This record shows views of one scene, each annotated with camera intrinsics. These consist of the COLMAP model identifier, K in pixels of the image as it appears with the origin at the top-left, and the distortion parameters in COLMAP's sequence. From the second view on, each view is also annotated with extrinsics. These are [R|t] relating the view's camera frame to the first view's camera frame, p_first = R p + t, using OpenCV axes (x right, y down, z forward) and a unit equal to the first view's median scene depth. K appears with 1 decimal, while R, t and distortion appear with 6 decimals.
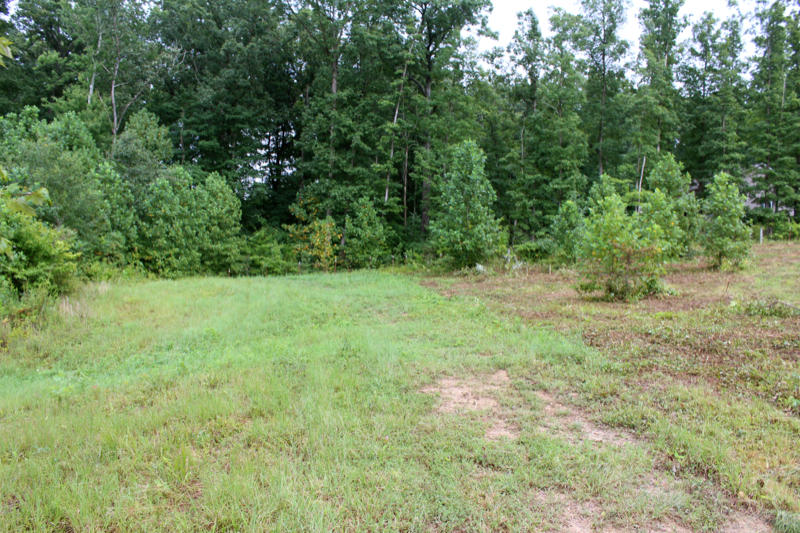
lens RADIAL K [[662.2, 0, 391.7], [0, 662.2, 270.2], [0, 0, 1]] dist [-0.164887, 0.148078]
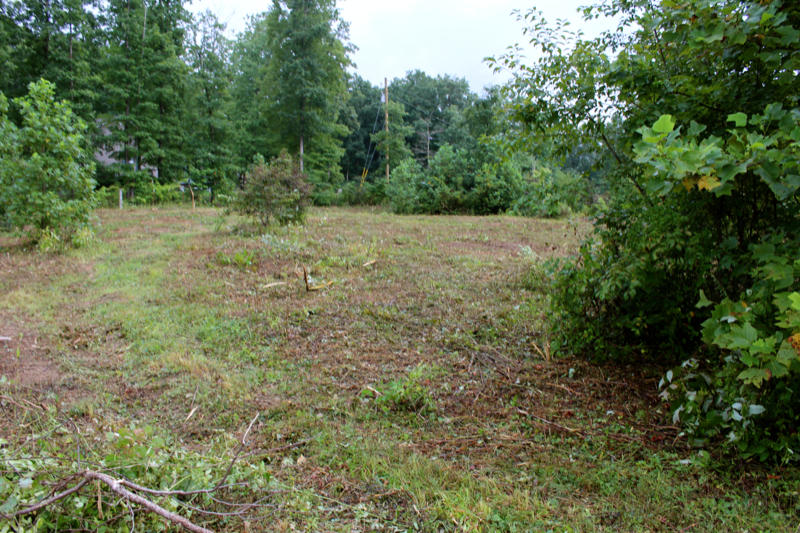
lens RADIAL K [[662.2, 0, 386.1], [0, 662.2, 265.5], [0, 0, 1]] dist [-0.164887, 0.148078]
pose [[0.620929, -0.052851, 0.782083, 0.157728], [0.022360, 0.998513, 0.049725, -0.004424], [-0.783548, -0.013389, 0.621188, 0.249593]]
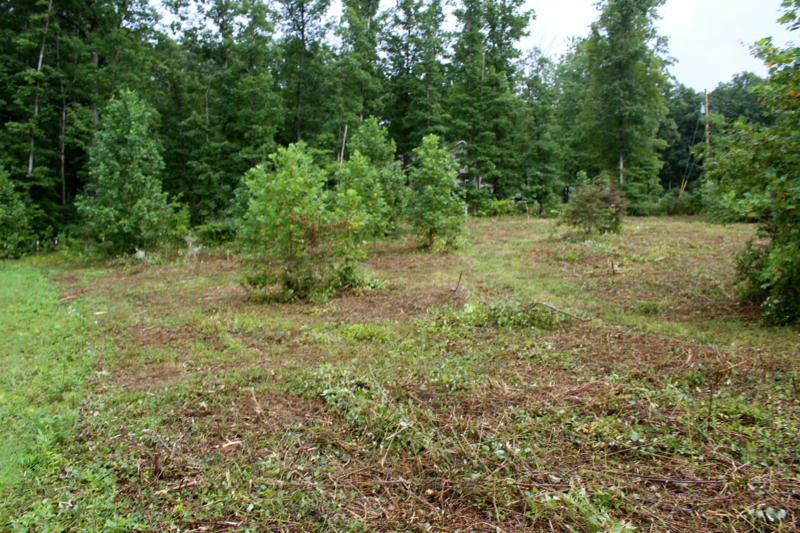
lens RADIAL K [[662.2, 0, 392.4], [0, 662.2, 266.1], [0, 0, 1]] dist [-0.164887, 0.148078]
pose [[0.908900, -0.033144, 0.415695, 0.065879], [0.025109, 0.999378, 0.024782, -0.001479], [-0.416258, -0.012087, 0.909166, 0.145234]]
